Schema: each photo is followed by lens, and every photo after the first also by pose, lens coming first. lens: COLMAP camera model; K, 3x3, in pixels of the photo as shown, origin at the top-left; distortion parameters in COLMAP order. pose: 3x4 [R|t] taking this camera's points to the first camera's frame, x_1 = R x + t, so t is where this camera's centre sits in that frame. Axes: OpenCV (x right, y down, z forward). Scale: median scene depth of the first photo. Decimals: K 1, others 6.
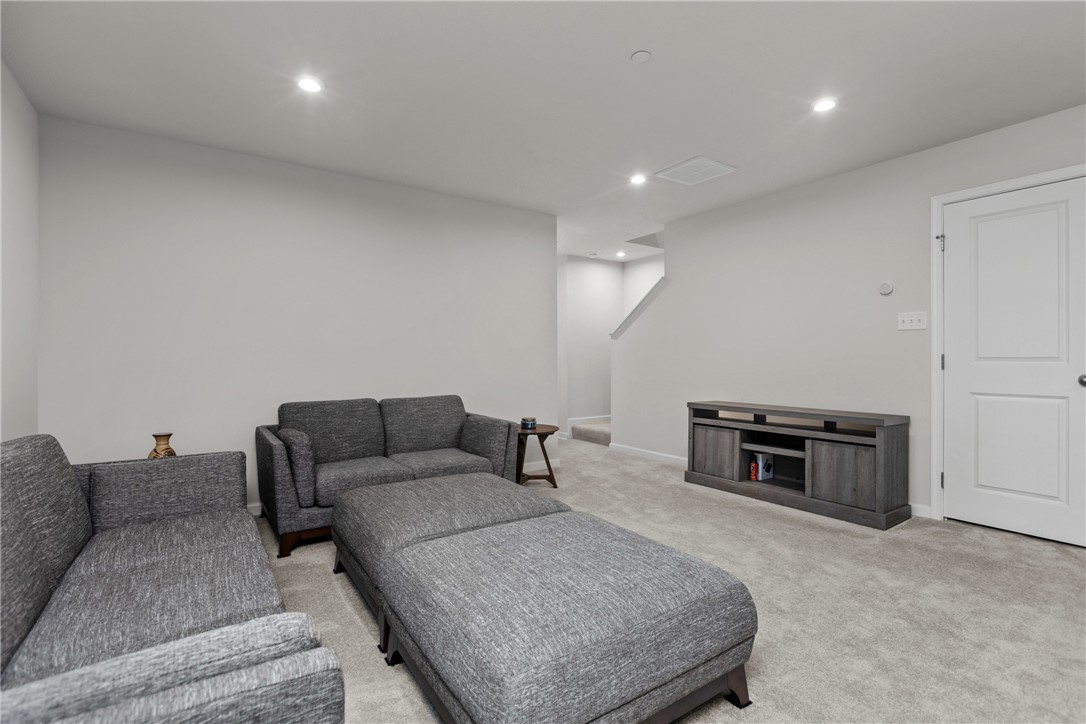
lens RADIAL K [[501.1, 0, 553.4], [0, 501.1, 361.7], [0, 0, 1]] dist [-0.004682, -0.002061]
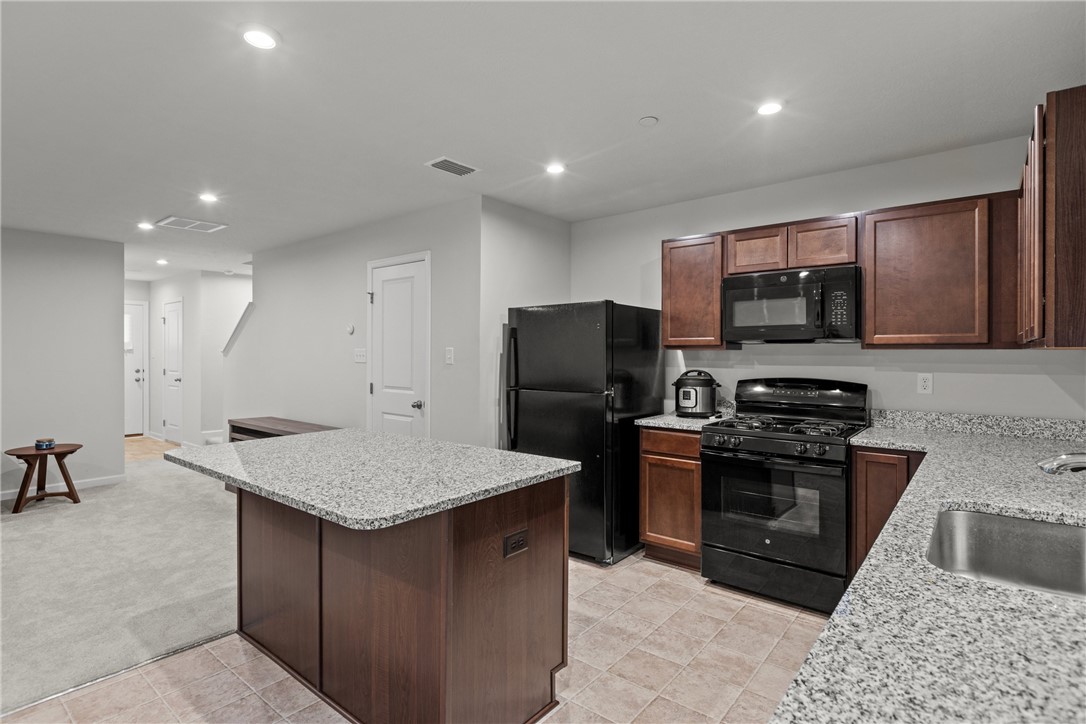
lens RADIAL K [[540.5, 0, 545.6], [0, 540.5, 352.5], [0, 0, 1]] dist [-0.001488, 0.000358]
pose [[0.964607, 0.005302, 0.263639, 0.757365], [-0.003648, 0.999970, -0.006763, -0.077919], [-0.263667, 0.005562, 0.964598, -0.443523]]
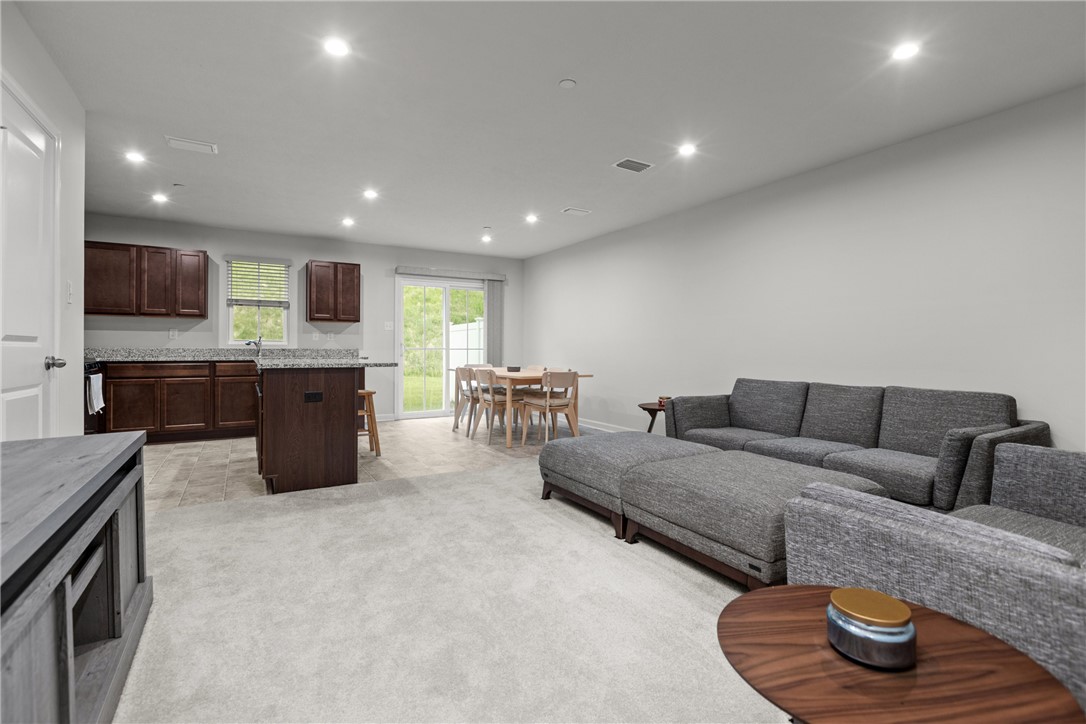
lens RADIAL K [[501.1, 0, 549.1], [0, 501.1, 345.9], [0, 0, 1]] dist [-0.004682, -0.002061]
pose [[-0.997288, 0.001099, 0.073591, 0.083696], [0.001010, 0.999999, -0.001255, 0.005033], [-0.073592, -0.001177, -0.997288, 1.366519]]
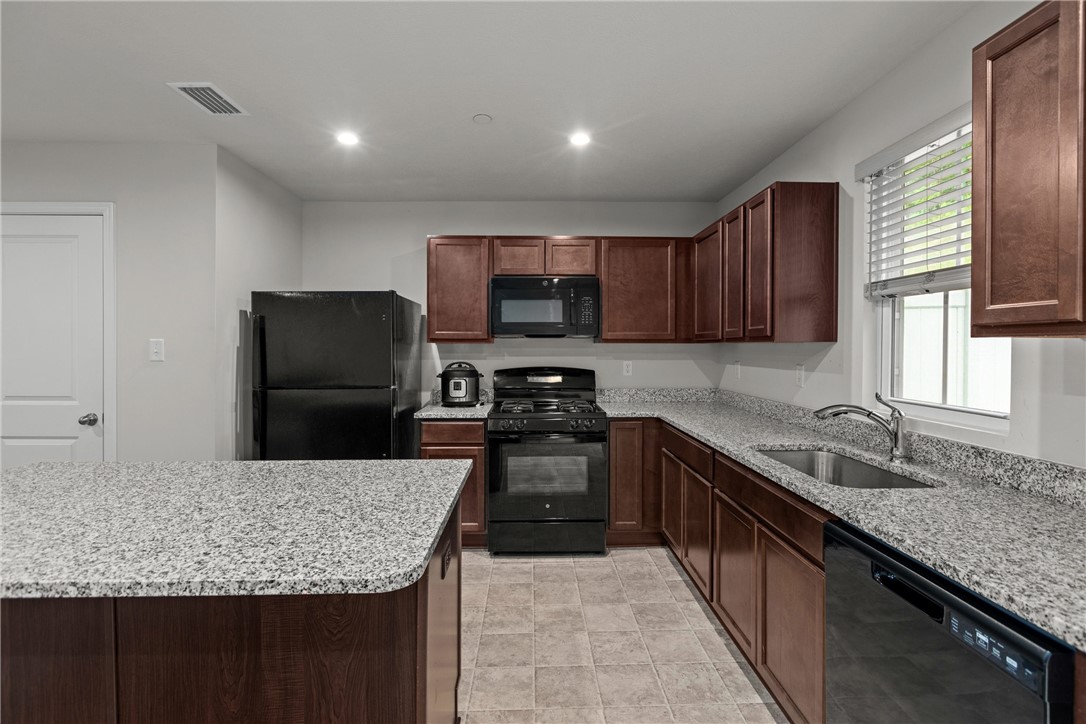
lens RADIAL K [[501.1, 0, 544.4], [0, 501.1, 352.3], [0, 0, 1]] dist [-0.004682, -0.002061]
pose [[0.559449, -0.004565, 0.828852, 0.560507], [0.002011, 0.999989, 0.004150, -0.076088], [-0.828862, -0.000655, 0.559452, -0.238910]]
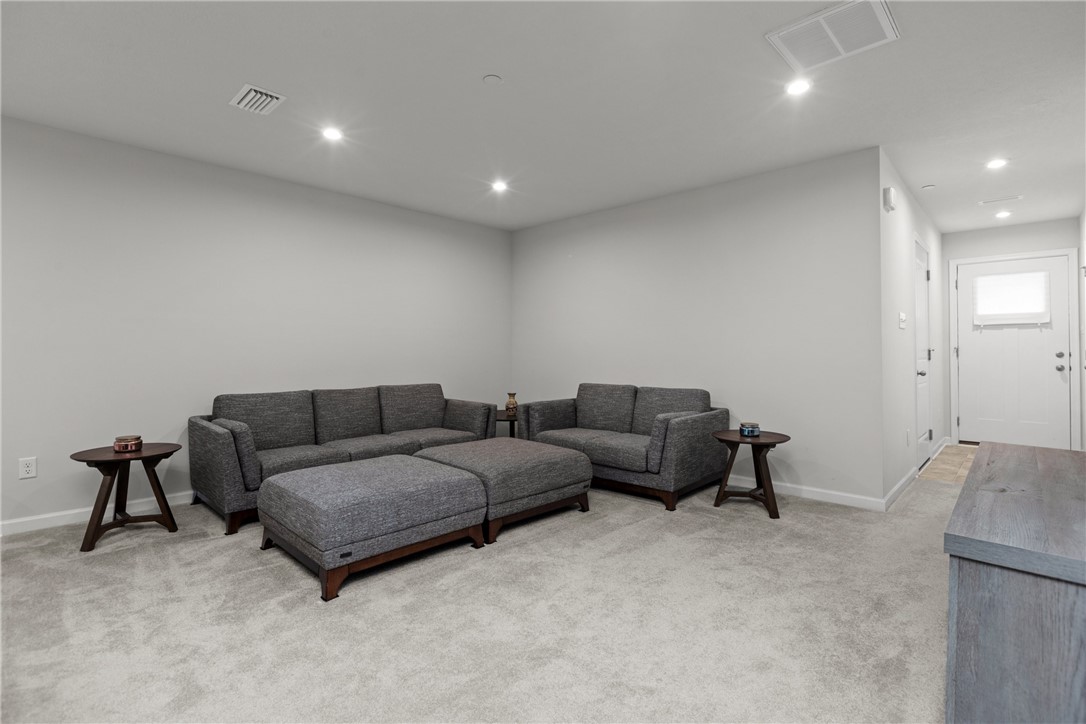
lens RADIAL K [[501.1, 0, 532.9], [0, 501.1, 353.2], [0, 0, 1]] dist [-0.004682, -0.002061]
pose [[0.172374, -0.000430, -0.985031, 0.804811], [-0.005402, 0.999984, -0.001381, -0.002825], [0.985017, 0.005559, 0.172369, 0.550679]]
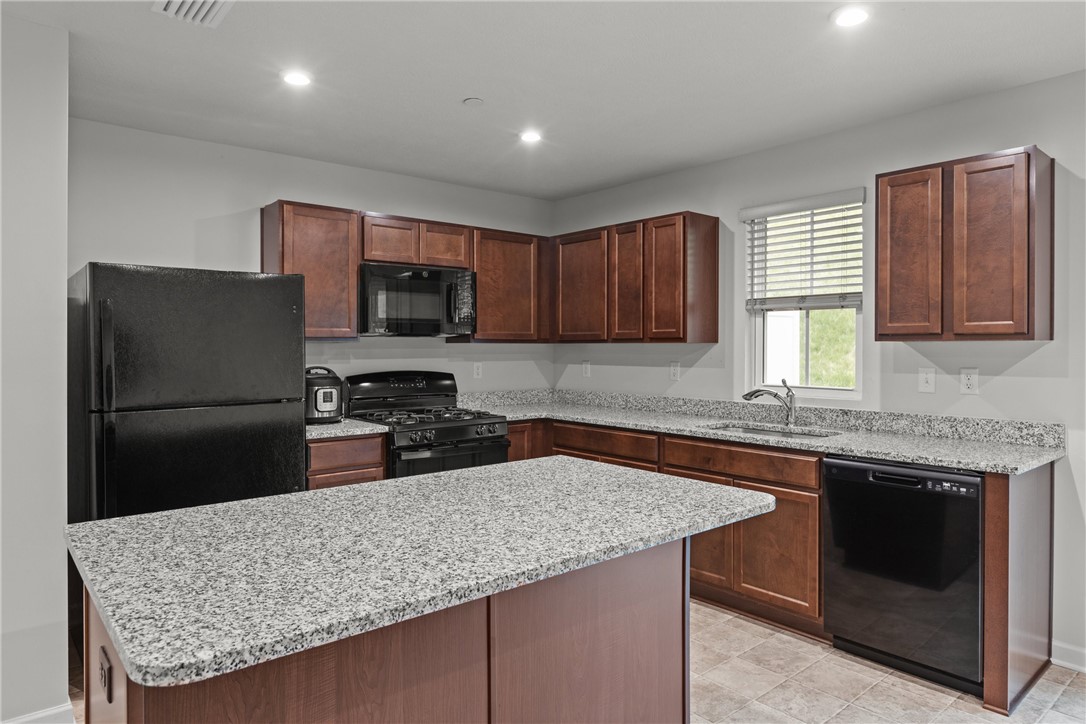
lens RADIAL K [[672.8, 0, 539.5], [0, 672.8, 353.4], [0, 0, 1]] dist [-0.017520, 0.007374]
pose [[-0.073592, -0.005186, 0.997275, 0.222916], [0.007523, 0.999955, 0.005755, -0.077346], [-0.997260, 0.007926, -0.073549, 0.191573]]
